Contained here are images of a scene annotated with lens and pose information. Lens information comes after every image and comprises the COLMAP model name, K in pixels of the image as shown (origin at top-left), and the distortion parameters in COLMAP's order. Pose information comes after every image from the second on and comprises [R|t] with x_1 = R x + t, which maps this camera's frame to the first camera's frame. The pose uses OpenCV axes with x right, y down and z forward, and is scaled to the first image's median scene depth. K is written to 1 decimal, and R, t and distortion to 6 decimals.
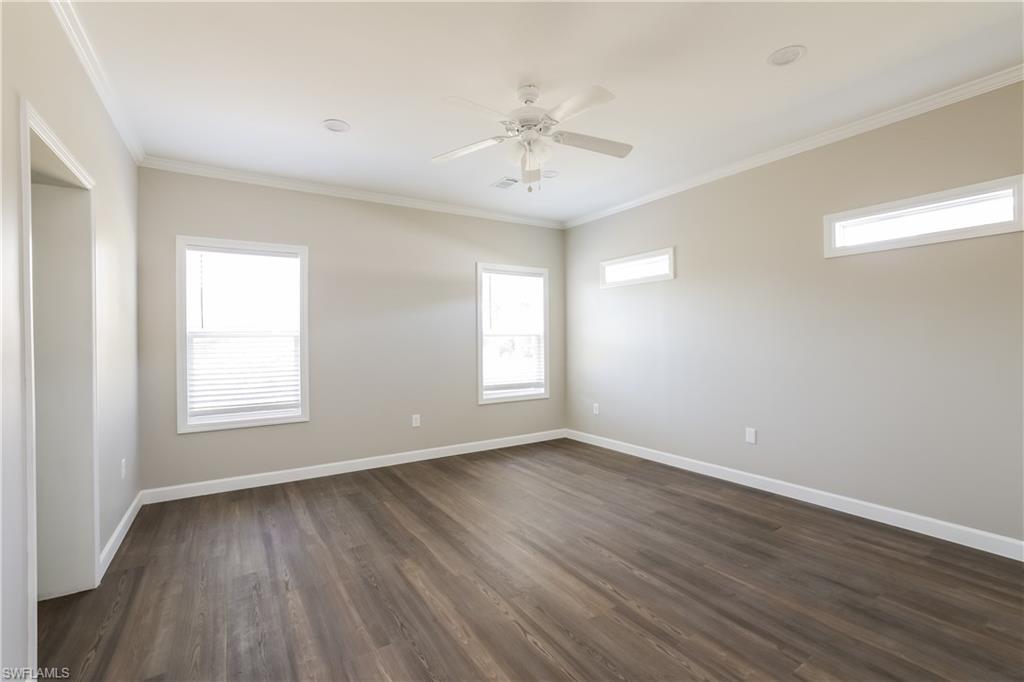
lens RADIAL K [[443.5, 0, 505.8], [0, 443.5, 341.4], [0, 0, 1]] dist [-0.000050, 0.000542]
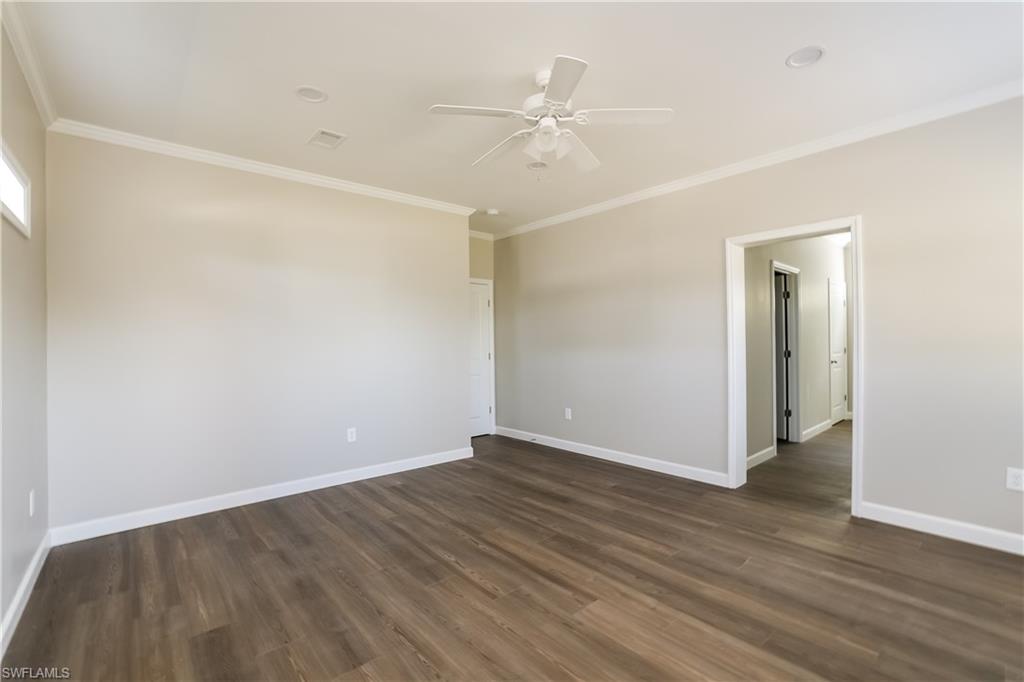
lens RADIAL K [[443.5, 0, 505.8], [0, 443.5, 341.4], [0, 0, 1]] dist [-0.000050, 0.000542]
pose [[-0.989257, 0.020077, -0.144804, 0.312677], [0.019662, 0.999797, 0.004291, -0.010943], [0.144861, 0.001398, -0.989451, 2.094583]]
